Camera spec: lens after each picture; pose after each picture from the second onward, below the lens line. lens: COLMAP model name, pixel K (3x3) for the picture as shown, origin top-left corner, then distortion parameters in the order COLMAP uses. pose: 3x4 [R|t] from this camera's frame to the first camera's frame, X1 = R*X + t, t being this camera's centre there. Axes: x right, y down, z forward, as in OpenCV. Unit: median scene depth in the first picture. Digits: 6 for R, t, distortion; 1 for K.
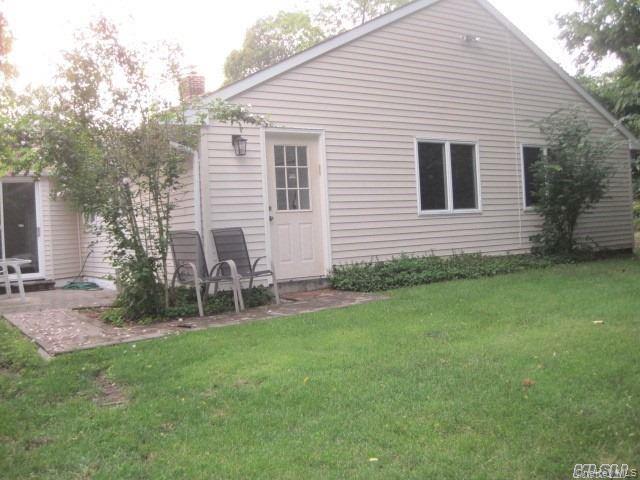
lens RADIAL K [[671.3, 0, 320.9], [0, 671.3, 229.4], [0, 0, 1]] dist [-0.174922, 0.170970]
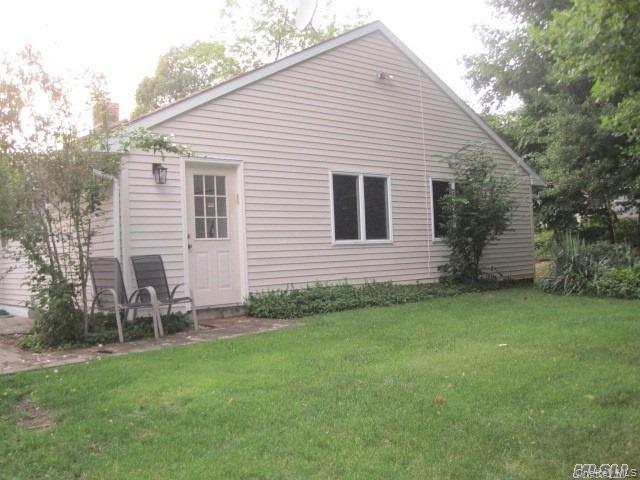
lens RADIAL K [[669.1, 0, 320.0], [0, 669.1, 240.0], [0, 0, 1]] dist [-0.168292, 0.151588]
pose [[0.991092, 0.012026, 0.132637, -0.014783], [-0.008147, 0.999524, -0.029747, 0.002968], [-0.132931, 0.028401, 0.990718, -0.030137]]
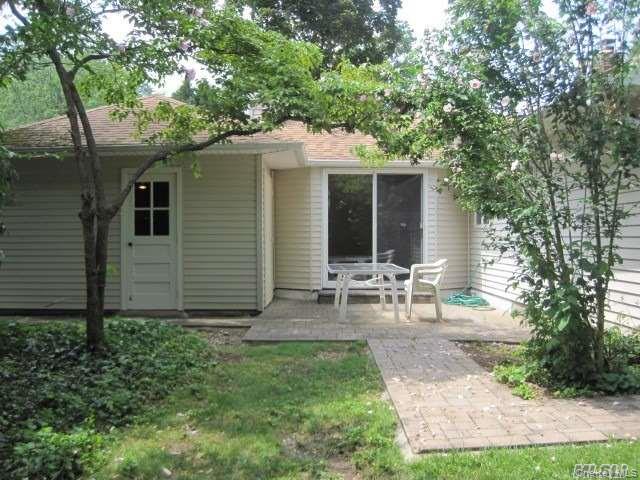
lens RADIAL K [[669.1, 0, 320.0], [0, 669.1, 240.0], [0, 0, 1]] dist [-0.168292, 0.151588]
pose [[0.819289, 0.049166, -0.571270, -0.103664], [-0.100068, 0.993287, -0.058025, 0.052353], [0.564582, 0.104705, 0.818709, 0.335725]]
